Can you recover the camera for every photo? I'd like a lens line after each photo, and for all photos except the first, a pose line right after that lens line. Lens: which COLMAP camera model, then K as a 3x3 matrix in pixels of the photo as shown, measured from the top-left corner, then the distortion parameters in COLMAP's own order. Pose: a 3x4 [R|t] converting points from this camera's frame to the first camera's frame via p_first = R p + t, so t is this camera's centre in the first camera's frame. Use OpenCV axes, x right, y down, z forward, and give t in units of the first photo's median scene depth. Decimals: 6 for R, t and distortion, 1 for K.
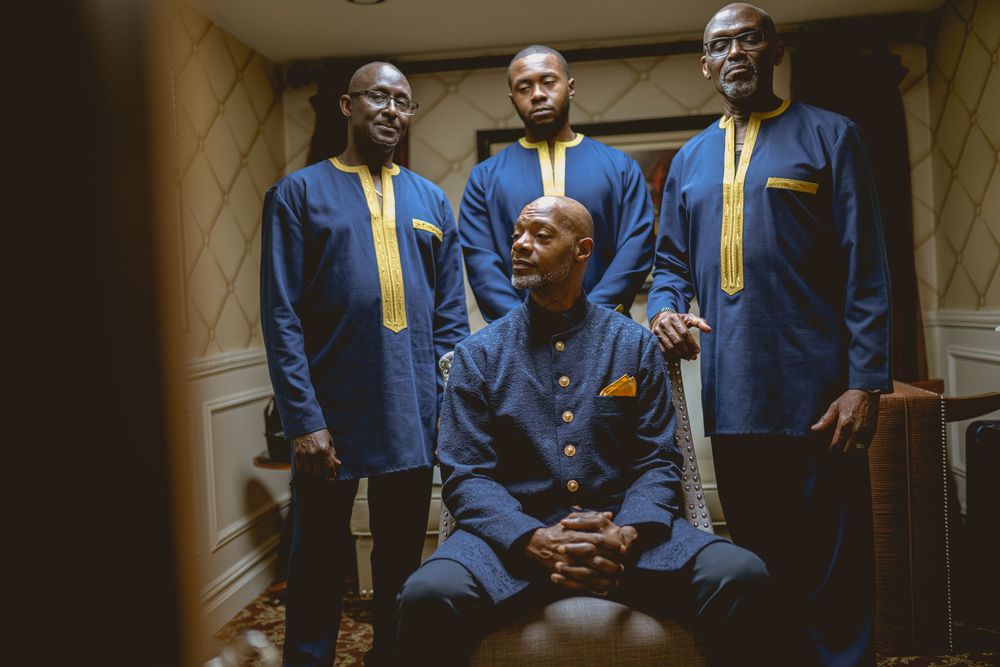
lens RADIAL K [[1017.4, 0, 500.0], [0, 1017.4, 333.5], [0, 0, 1]] dist [0.123518, 0.001900]
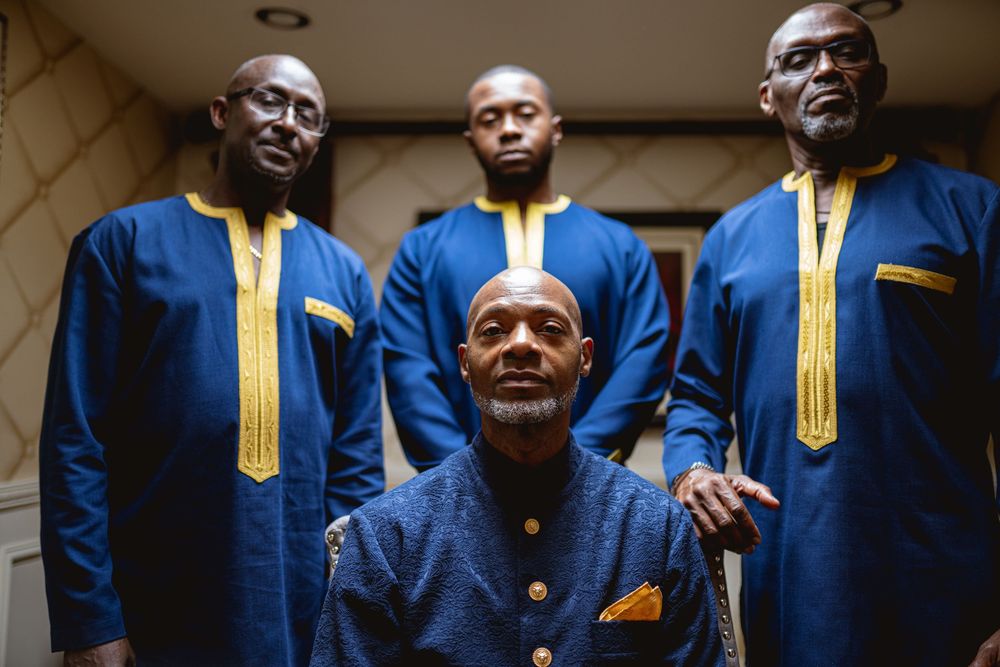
lens RADIAL K [[1011.9, 0, 500.0], [0, 1011.9, 333.5], [0, 0, 1]] dist [-0.218027, 0.002275]
pose [[0.996429, 0.061777, 0.057564, 0.001554], [-0.054757, 0.991688, -0.116434, -0.026903], [-0.064278, 0.112867, 0.991529, 0.411519]]
